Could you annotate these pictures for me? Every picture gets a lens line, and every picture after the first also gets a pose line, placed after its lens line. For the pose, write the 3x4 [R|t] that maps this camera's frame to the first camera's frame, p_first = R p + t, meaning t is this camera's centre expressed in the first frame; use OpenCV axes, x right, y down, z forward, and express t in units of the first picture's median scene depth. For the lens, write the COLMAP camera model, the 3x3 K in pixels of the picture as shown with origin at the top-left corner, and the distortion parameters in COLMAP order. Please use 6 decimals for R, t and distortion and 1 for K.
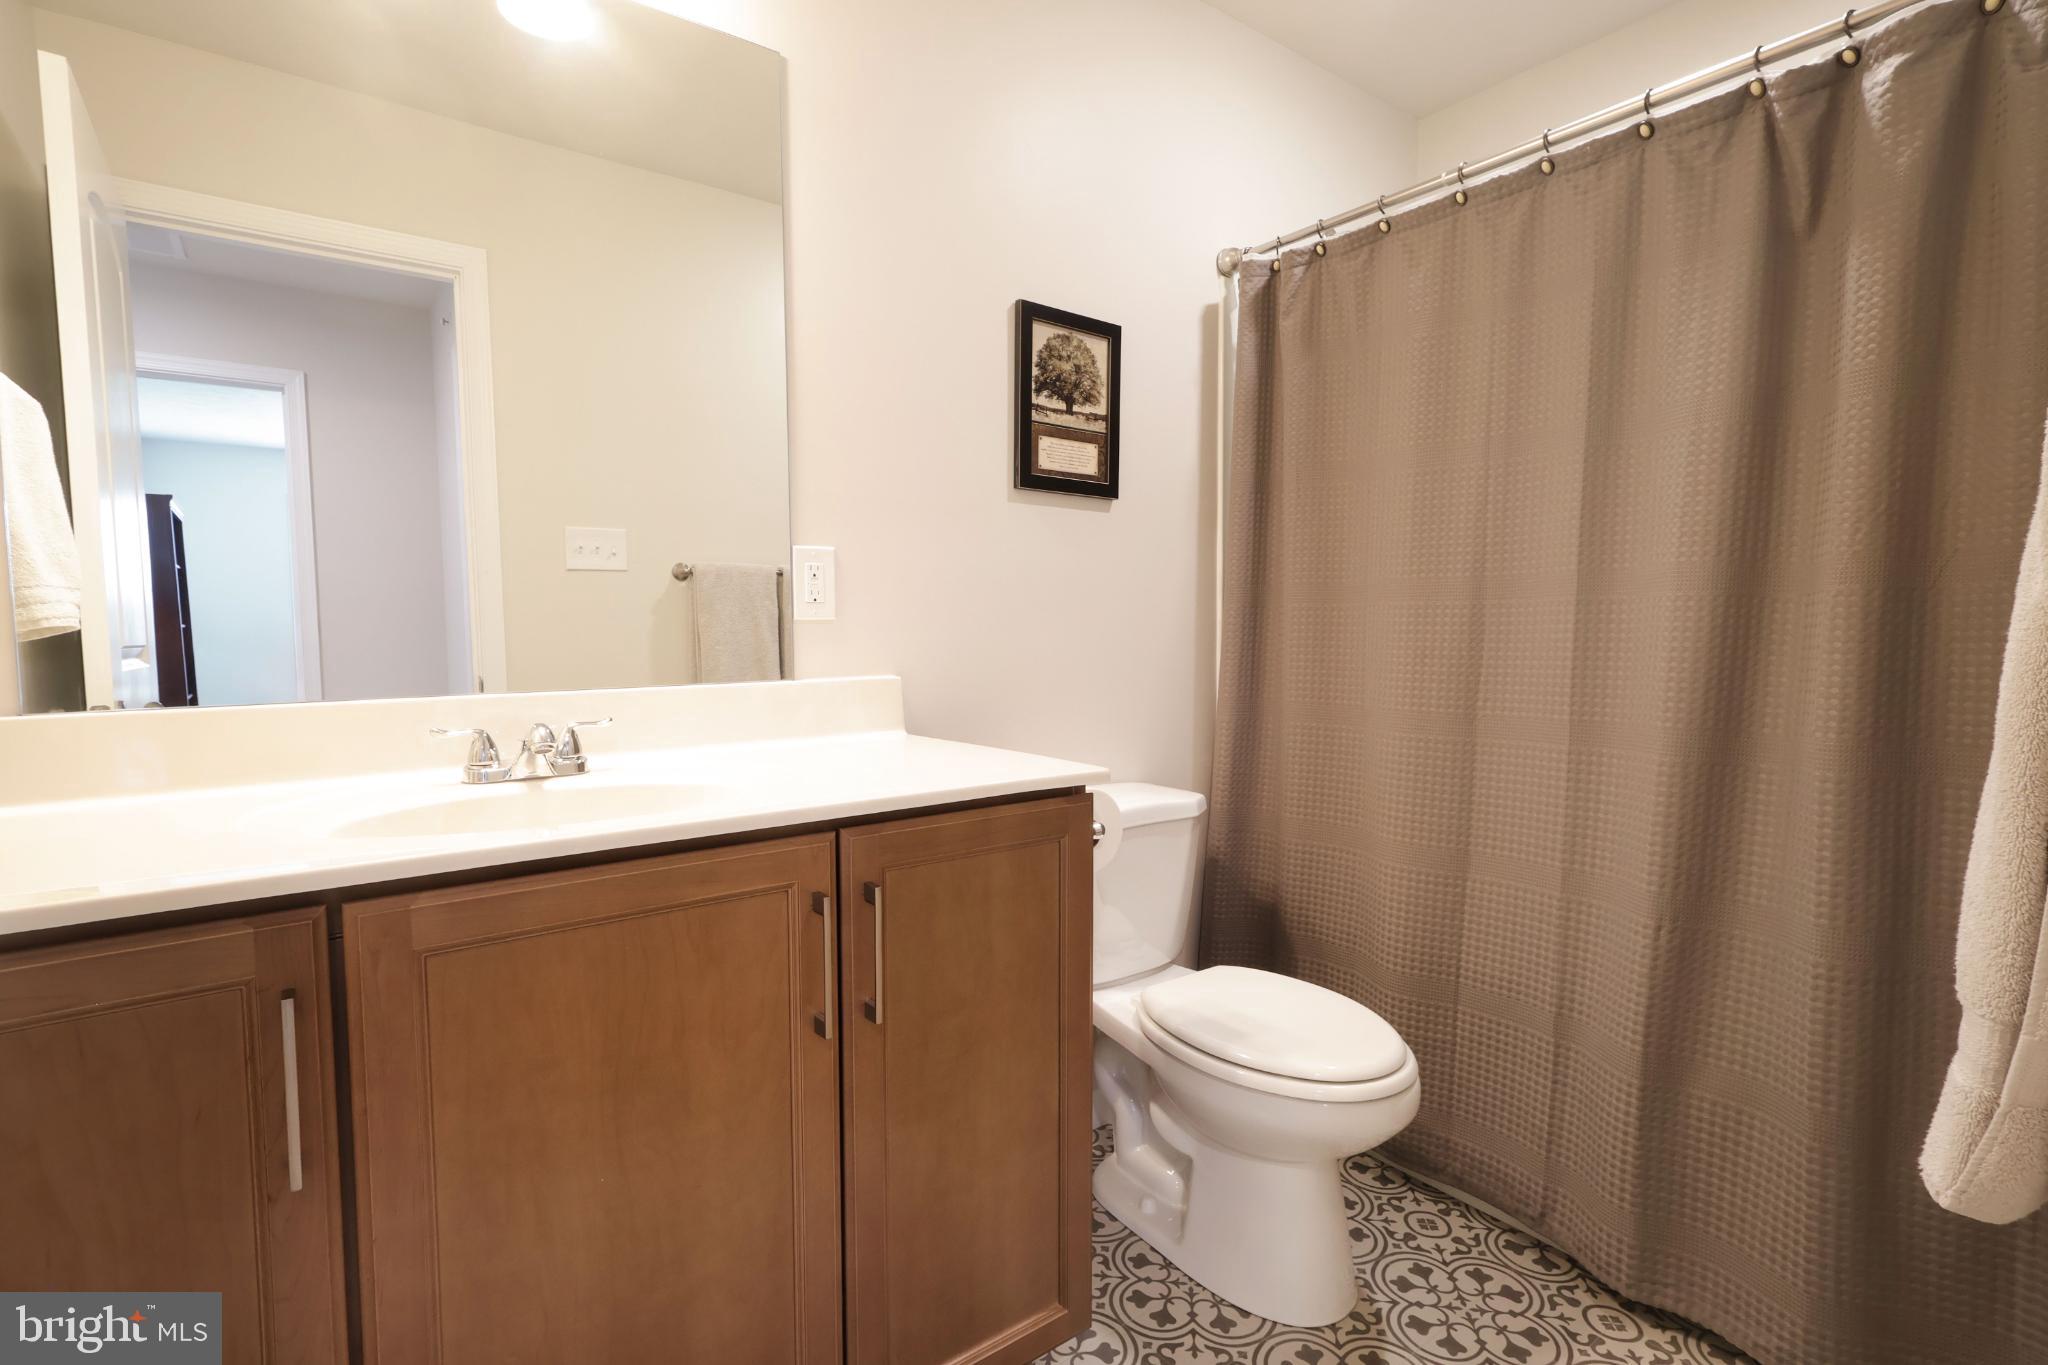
lens RADIAL K [[966.1, 0, 1029.3], [0, 966.1, 709.7], [0, 0, 1]] dist [0.002443, 0.000427]
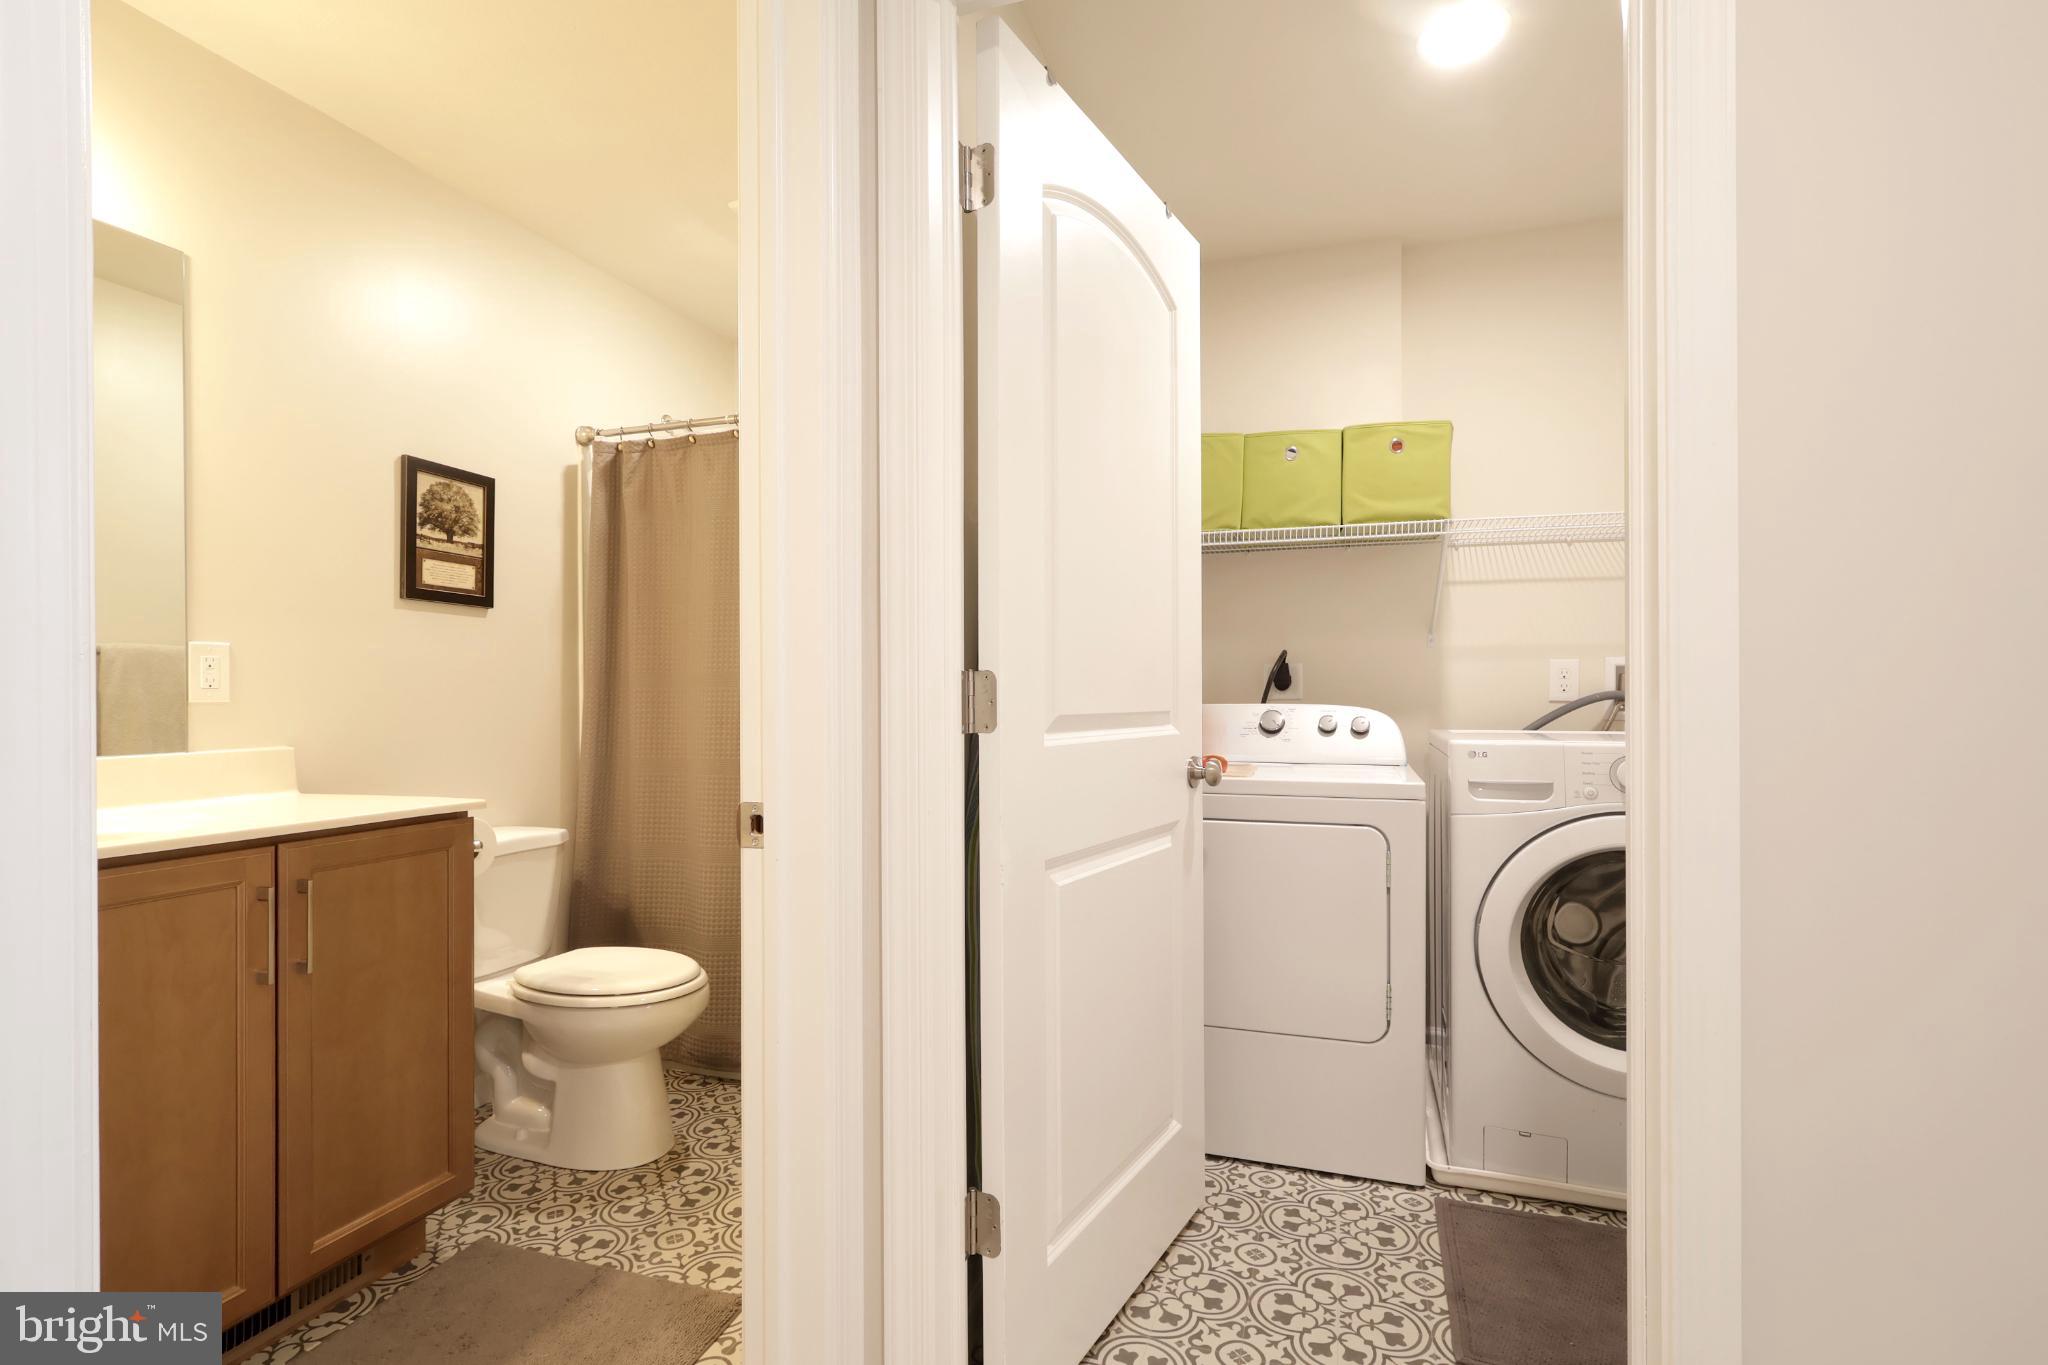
lens RADIAL K [[975.0, 0, 1024.0], [0, 975.0, 682.5], [0, 0, 1]] dist [0.003502, 0.000187]
pose [[0.834311, 0.002249, 0.551289, -0.039447], [0.056440, 0.994389, -0.089472, 0.043806], [-0.548397, 0.105762, 0.829503, -0.512964]]
